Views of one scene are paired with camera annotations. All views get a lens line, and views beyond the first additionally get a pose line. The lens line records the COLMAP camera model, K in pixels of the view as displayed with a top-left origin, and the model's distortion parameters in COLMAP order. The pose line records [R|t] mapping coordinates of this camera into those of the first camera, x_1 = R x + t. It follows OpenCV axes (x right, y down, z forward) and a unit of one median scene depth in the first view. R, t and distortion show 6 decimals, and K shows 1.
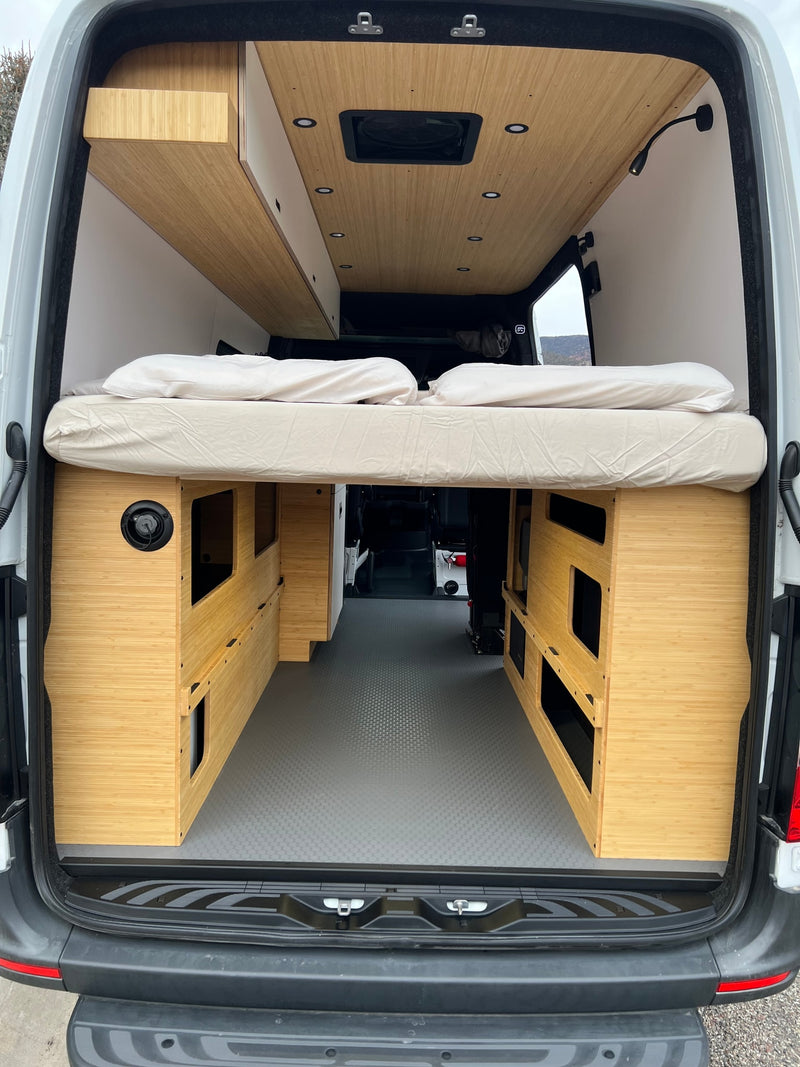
lens RADIAL K [[802.1, 0, 399.9], [0, 802.1, 537.8], [0, 0, 1]] dist [0.053287, -0.067525]
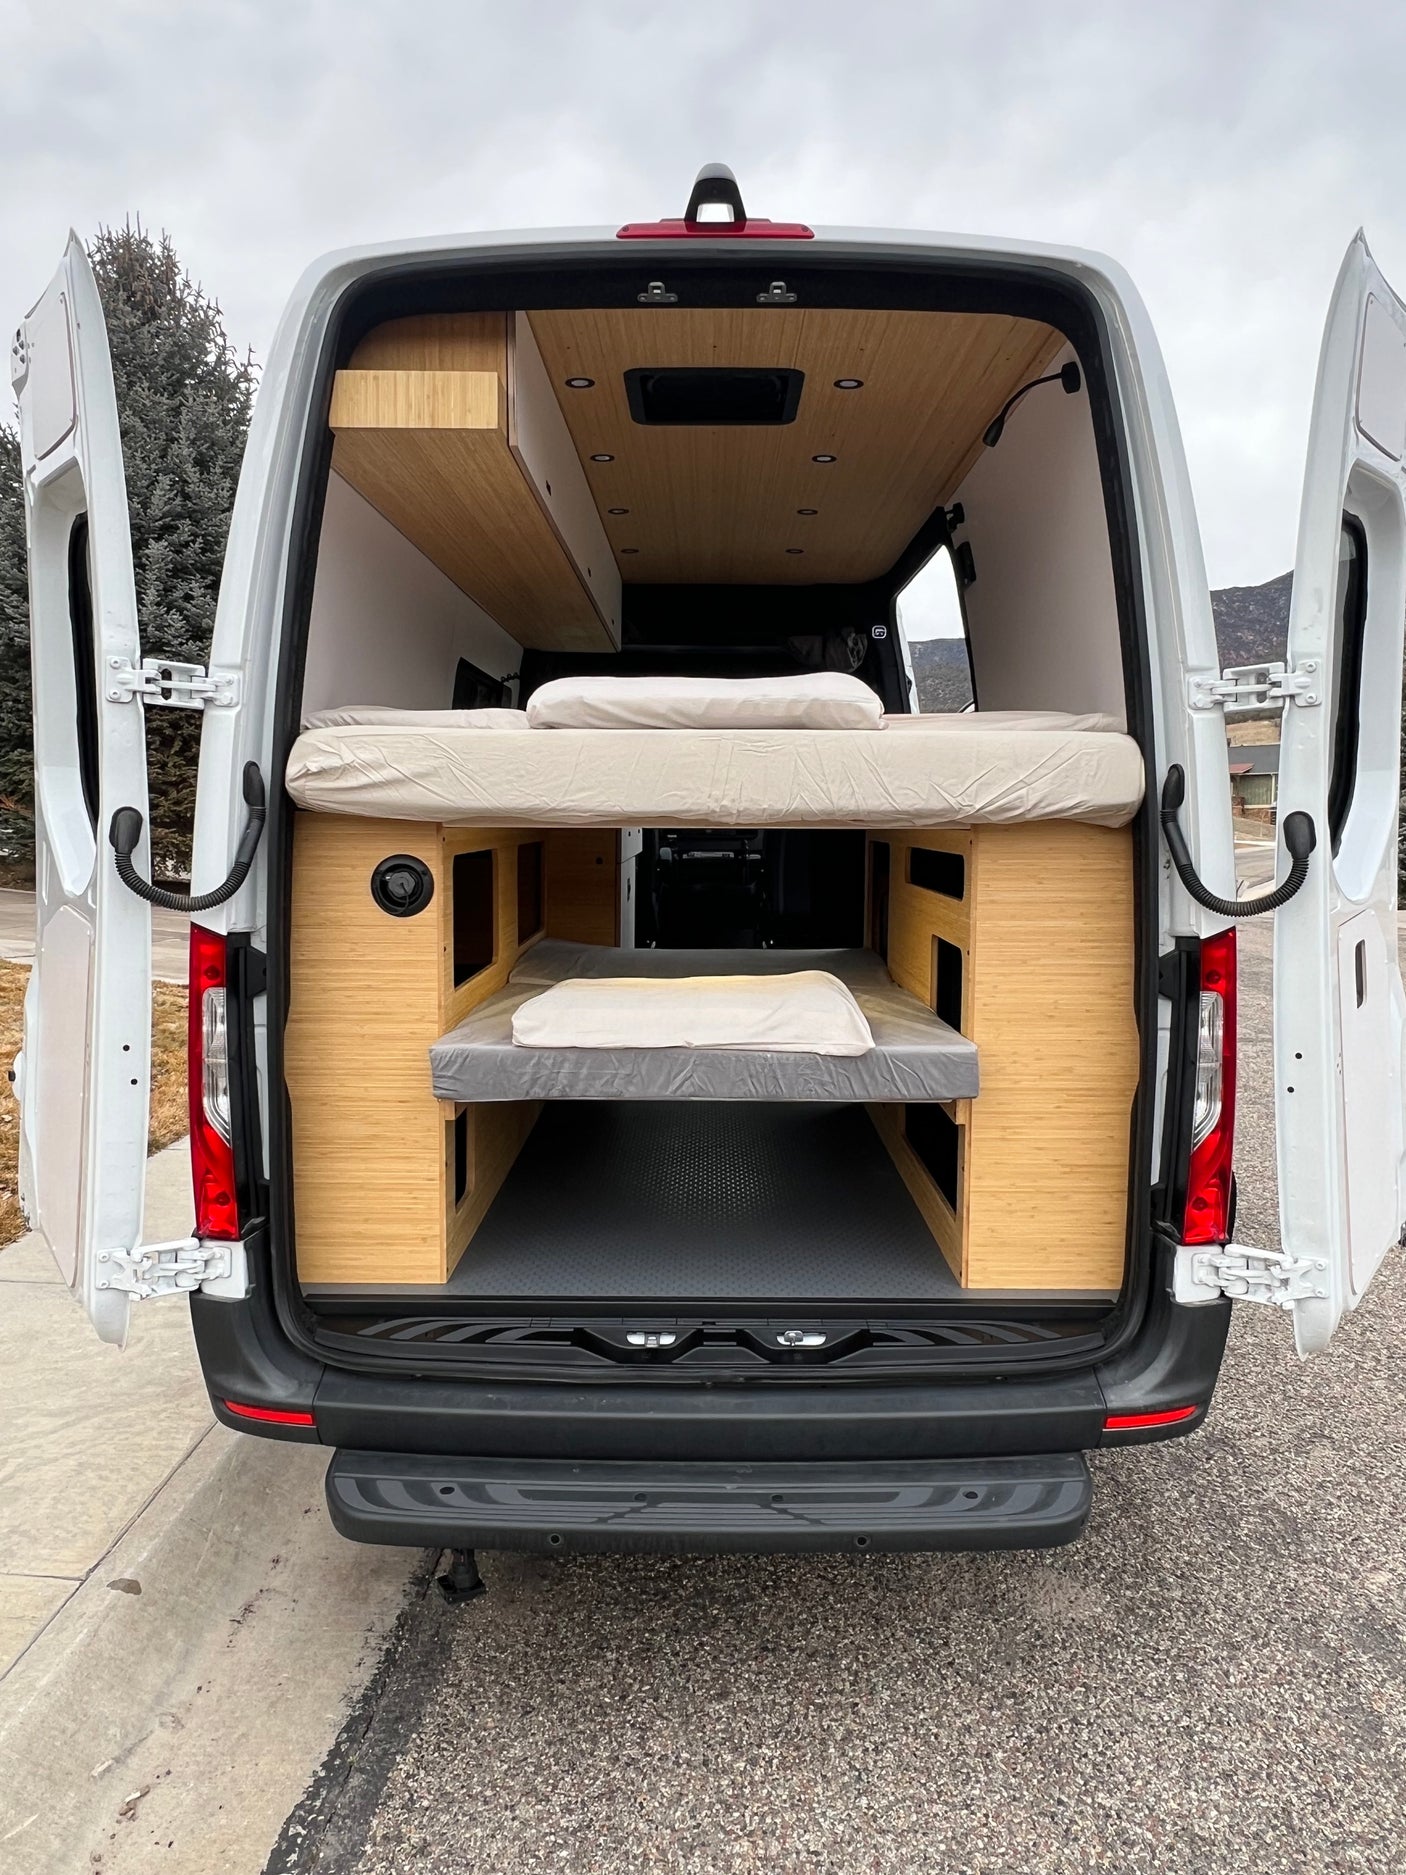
lens RADIAL K [[1309.1, 0, 703.0], [0, 1309.1, 937.5], [0, 0, 1]] dist [-0.006286, -0.001734]
pose [[0.999736, -0.020673, -0.010046, 0.004925], [0.020431, 0.999512, -0.023649, 0.076567], [0.010530, 0.023438, 0.999670, -0.332259]]
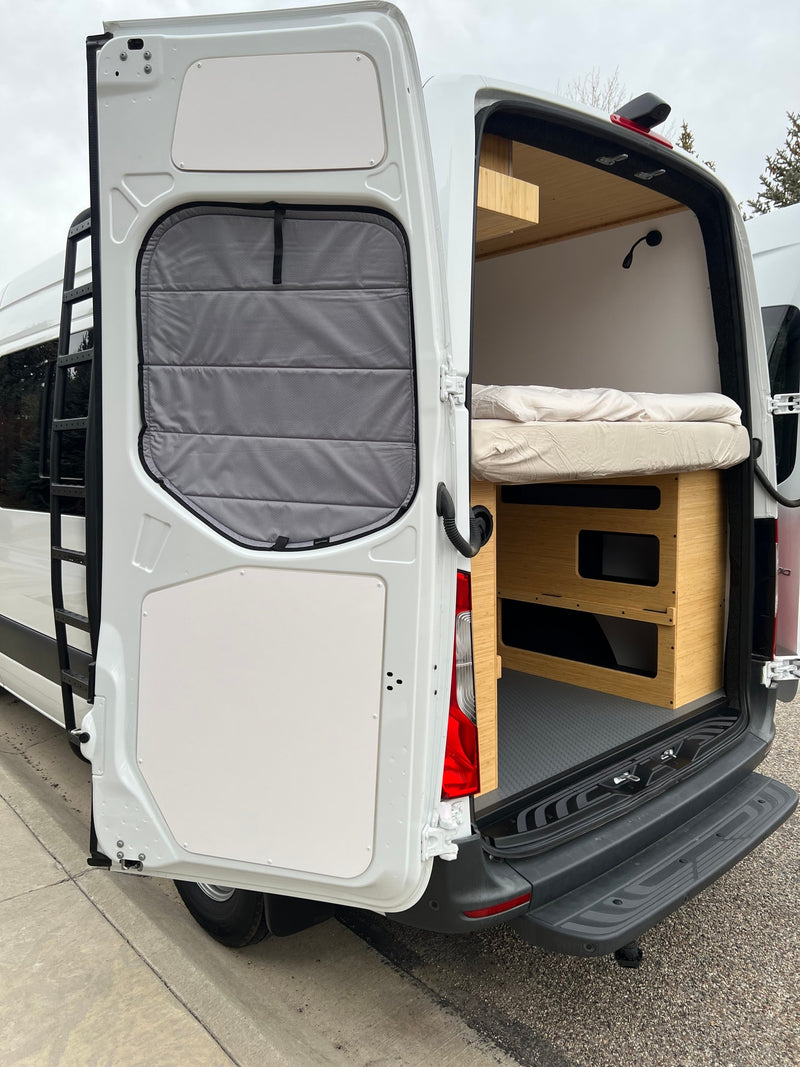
lens RADIAL K [[801.2, 0, 399.0], [0, 801.2, 537.7], [0, 0, 1]] dist [0.050500, -0.062572]
pose [[0.738111, -0.114248, 0.664936, -1.223908], [0.115632, 0.992397, 0.042155, -0.064189], [-0.664696, 0.045772, 0.745710, 0.191829]]
